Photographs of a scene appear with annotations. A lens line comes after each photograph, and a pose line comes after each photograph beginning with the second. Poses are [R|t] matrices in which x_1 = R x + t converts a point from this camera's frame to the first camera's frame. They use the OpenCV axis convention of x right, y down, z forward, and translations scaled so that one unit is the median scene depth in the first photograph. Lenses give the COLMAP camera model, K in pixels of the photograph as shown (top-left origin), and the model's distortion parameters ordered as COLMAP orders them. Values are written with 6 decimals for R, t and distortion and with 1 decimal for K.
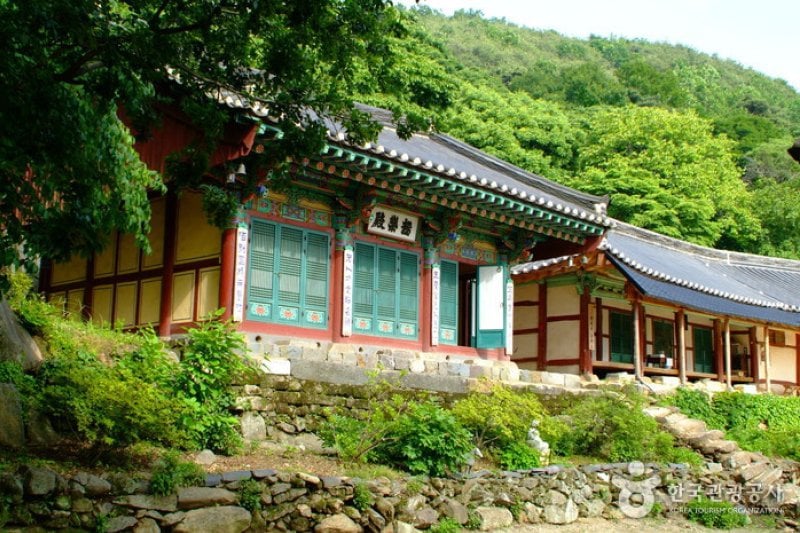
lens RADIAL K [[1040.7, 0, 400.0], [0, 1040.7, 266.5], [0, 0, 1]] dist [-0.119651, 0.026660]
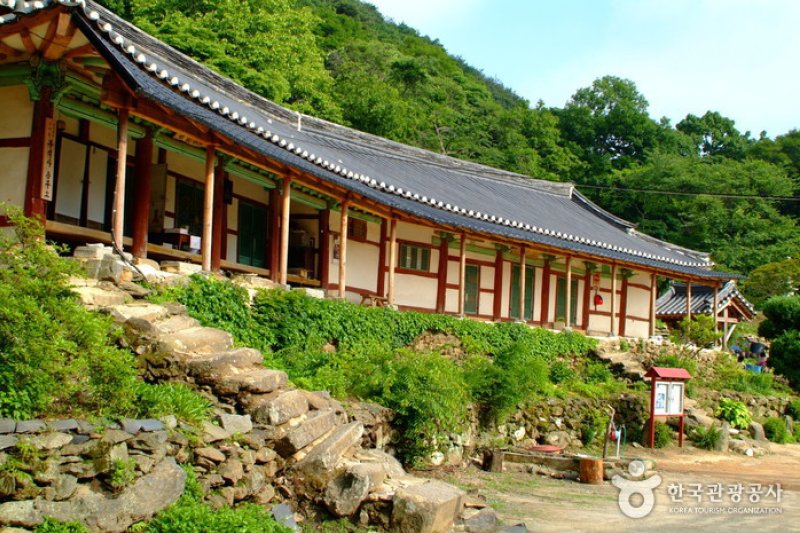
lens RADIAL K [[1040.7, 0, 400.0], [0, 1040.7, 266.5], [0, 0, 1]] dist [-0.119651, 0.026660]
pose [[0.917145, 0.051179, 0.395254, 0.140670], [-0.080224, 0.995129, 0.057298, 0.067850], [-0.390396, -0.084260, 0.916783, 0.408456]]
